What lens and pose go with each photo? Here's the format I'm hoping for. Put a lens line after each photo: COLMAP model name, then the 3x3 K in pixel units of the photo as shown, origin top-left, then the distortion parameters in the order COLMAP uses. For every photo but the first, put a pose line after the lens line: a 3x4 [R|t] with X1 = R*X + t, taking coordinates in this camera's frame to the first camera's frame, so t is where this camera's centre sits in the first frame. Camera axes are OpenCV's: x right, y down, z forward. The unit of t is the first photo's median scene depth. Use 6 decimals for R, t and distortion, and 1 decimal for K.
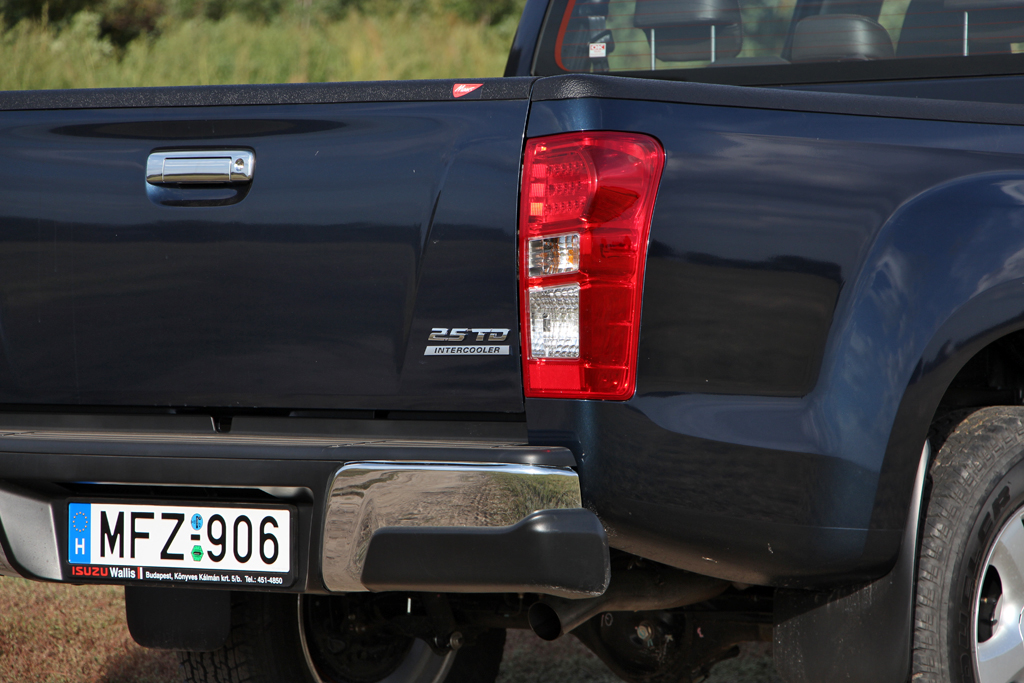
lens RADIAL K [[5190.1, 0, 512.7], [0, 5190.1, 341.1], [0, 0, 1]] dist [1.597296, 17.266743]
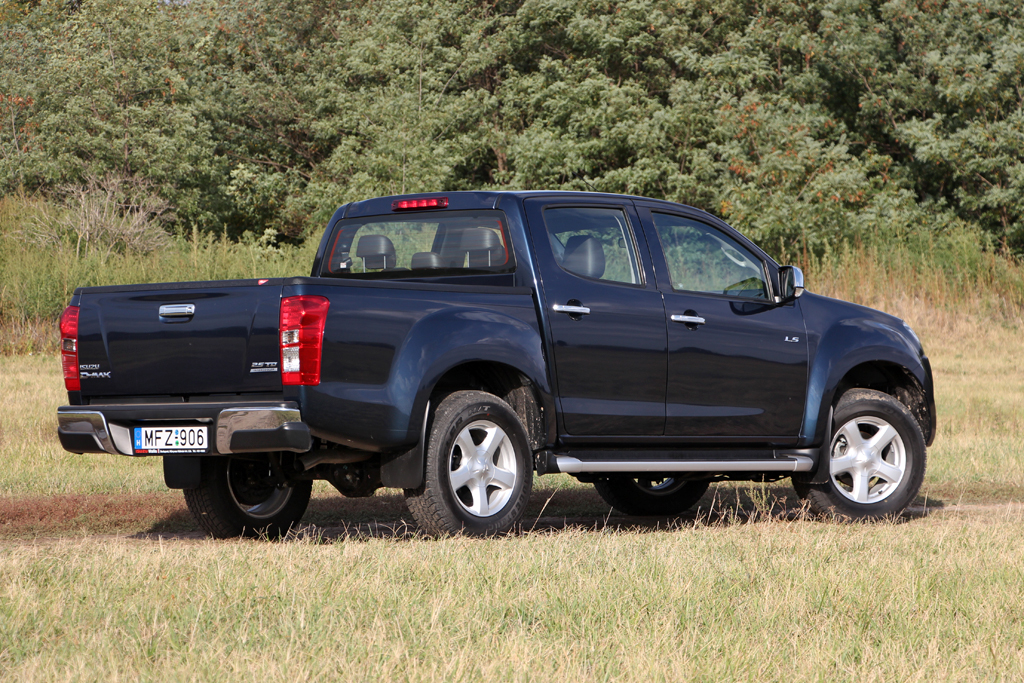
lens RADIAL K [[3981.7, 0, 510.8], [0, 3981.7, 343.0], [0, 0, 1]] dist [0.959869, 0.134957]
pose [[0.999486, -0.014673, -0.028517, 0.189479], [0.013812, 0.999450, -0.030147, 0.054819], [0.028943, 0.029737, 0.999139, -1.220971]]
